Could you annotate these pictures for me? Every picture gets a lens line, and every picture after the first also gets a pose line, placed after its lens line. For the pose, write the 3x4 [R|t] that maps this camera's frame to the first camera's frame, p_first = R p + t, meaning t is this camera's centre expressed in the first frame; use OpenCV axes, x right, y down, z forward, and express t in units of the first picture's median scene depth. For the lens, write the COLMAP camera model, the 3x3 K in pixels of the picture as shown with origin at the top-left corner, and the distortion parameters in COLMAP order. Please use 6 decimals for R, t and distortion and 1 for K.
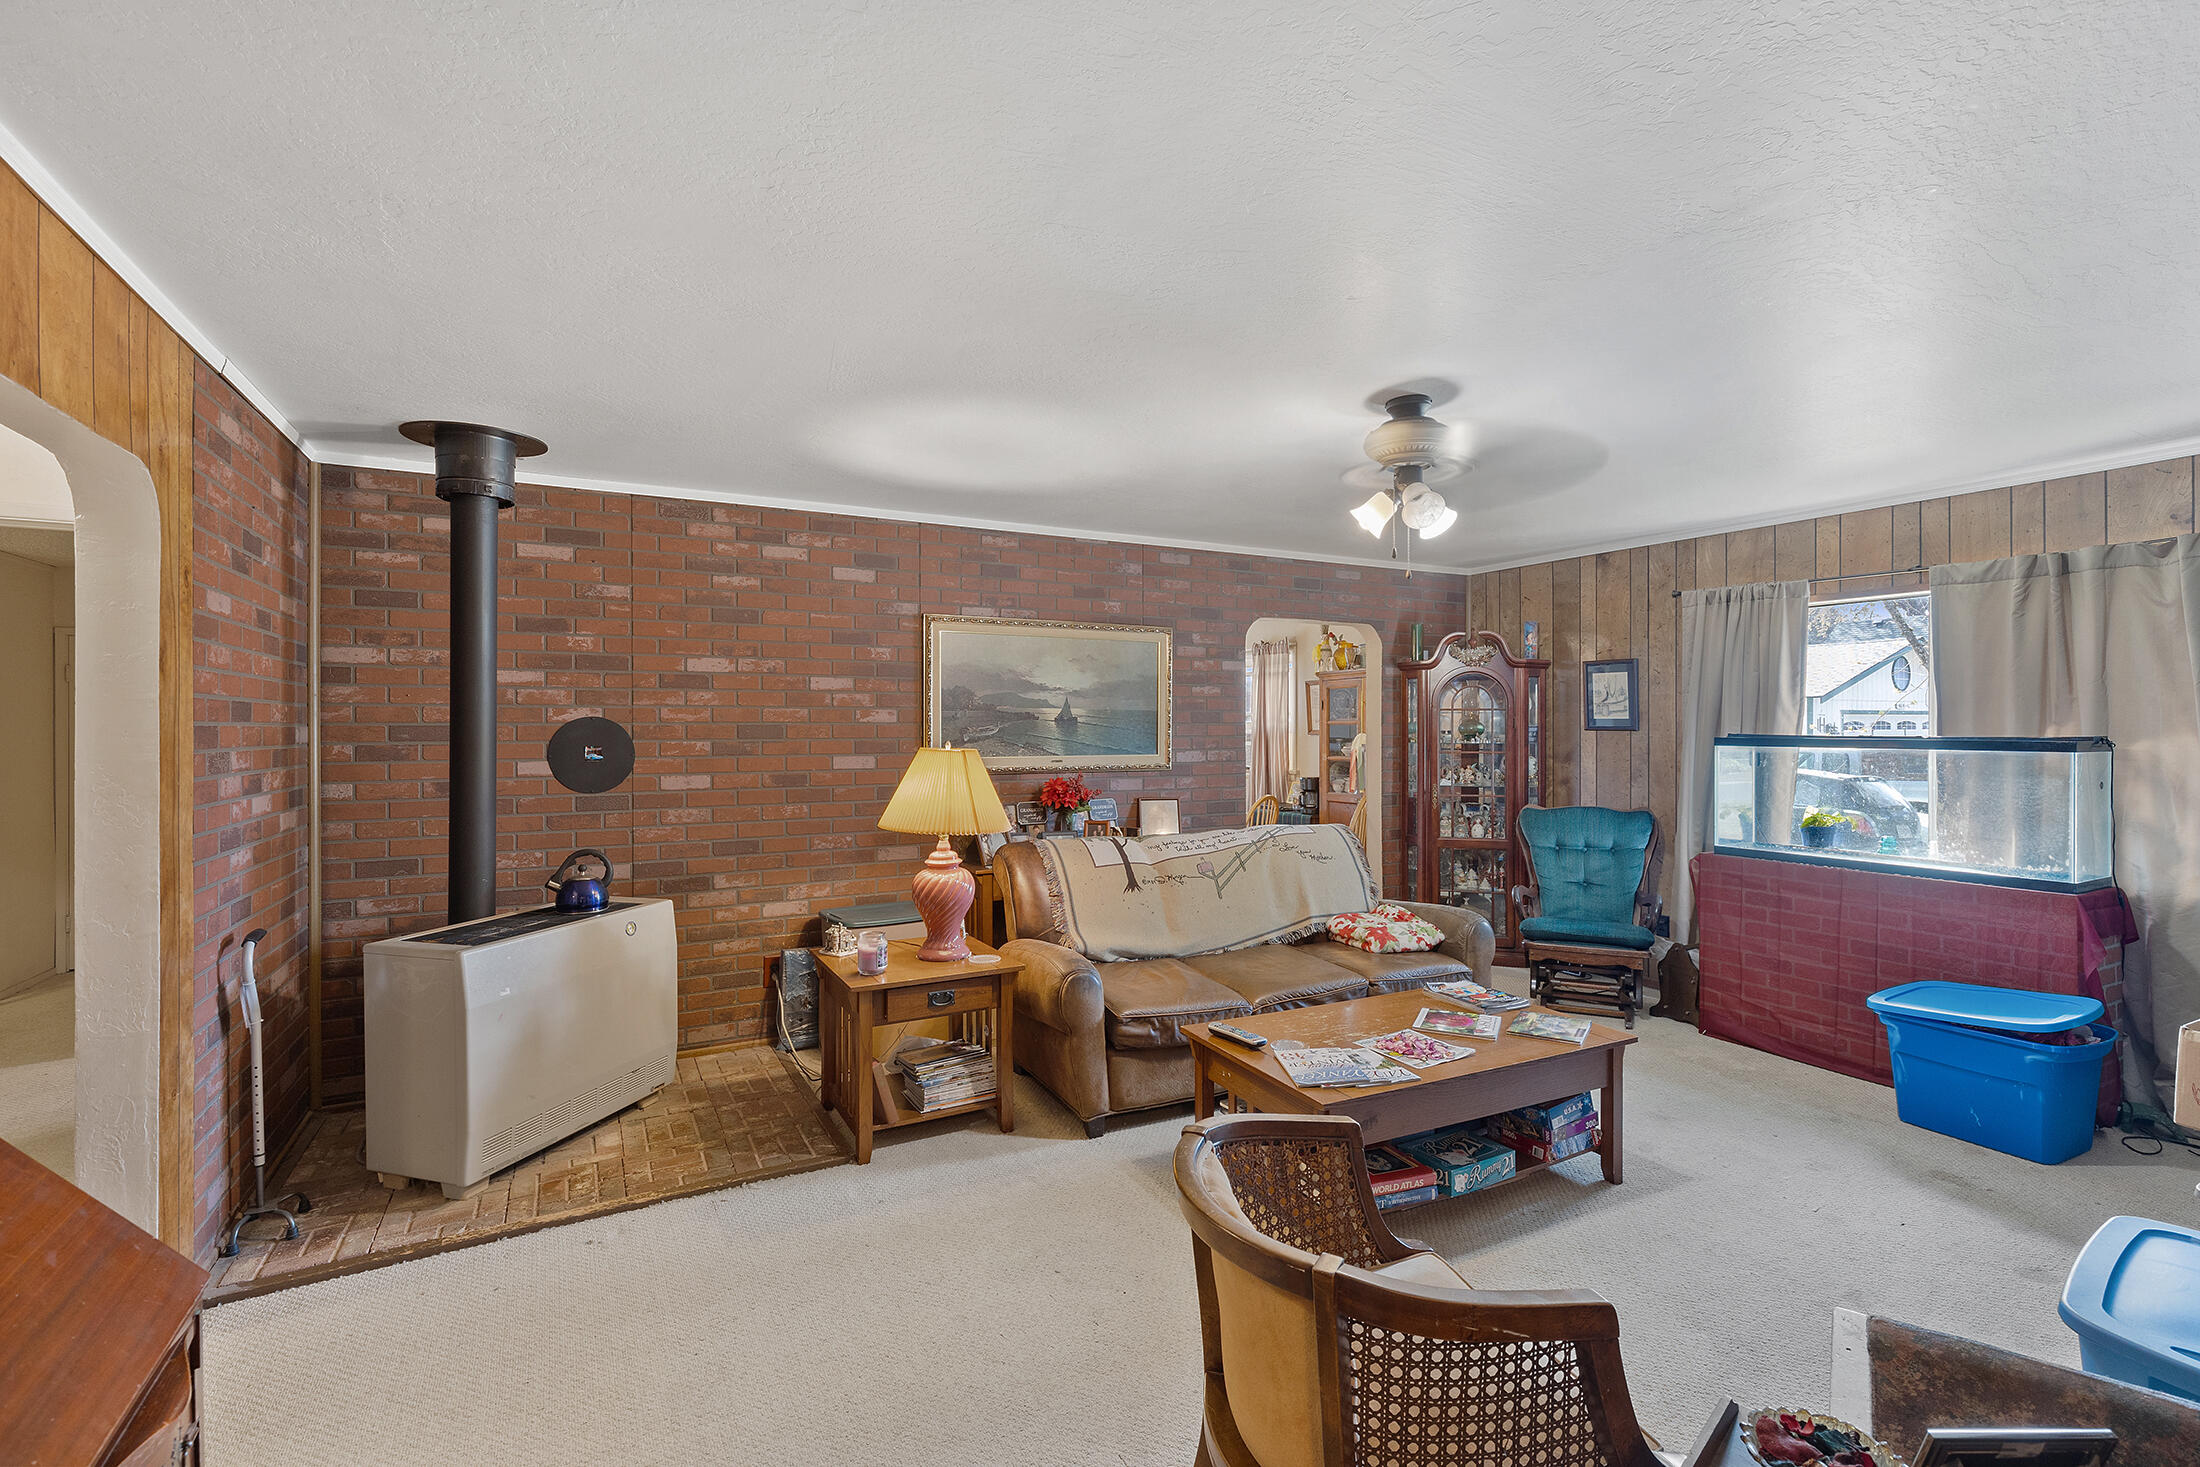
lens RADIAL K [[1012.1, 0, 1111.0], [0, 1012.1, 719.5], [0, 0, 1]] dist [-0.000222, -0.000944]
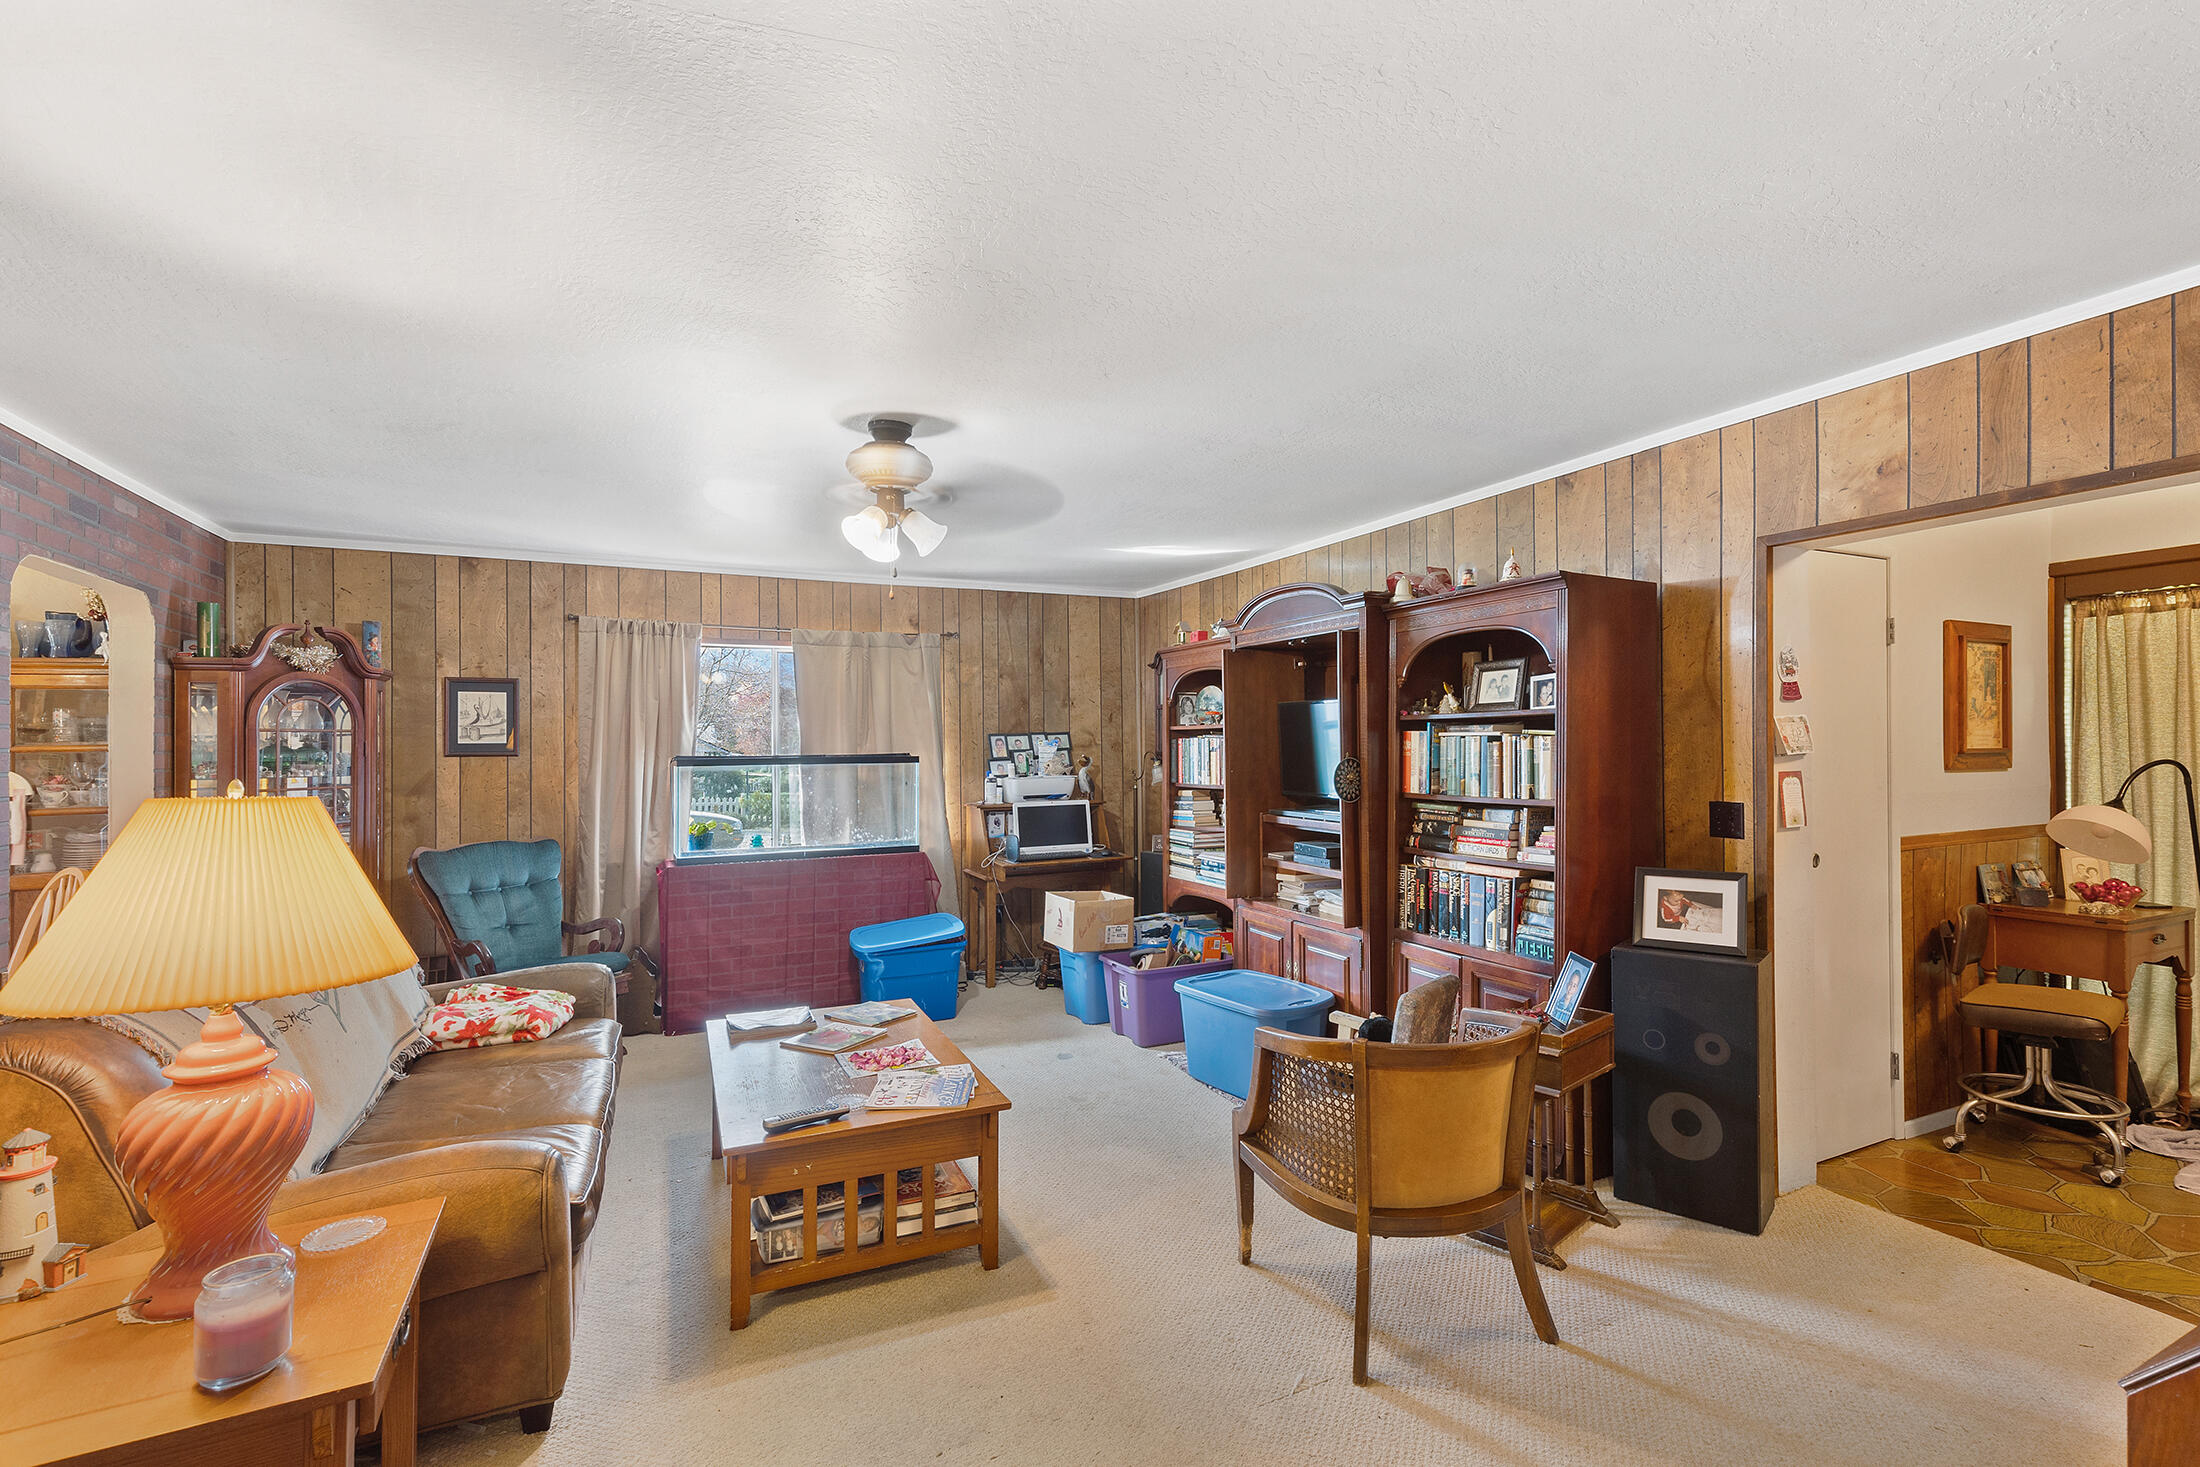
lens RADIAL K [[1040.8, 0, 1100.0], [0, 1040.8, 733.5], [0, 0, 1]] dist [0.000551, -0.000146]
pose [[0.004583, 0.014216, 0.999888, -0.508830], [0.007304, 0.999872, -0.014249, 0.009384], [-0.999963, 0.007369, 0.004478, 0.527290]]
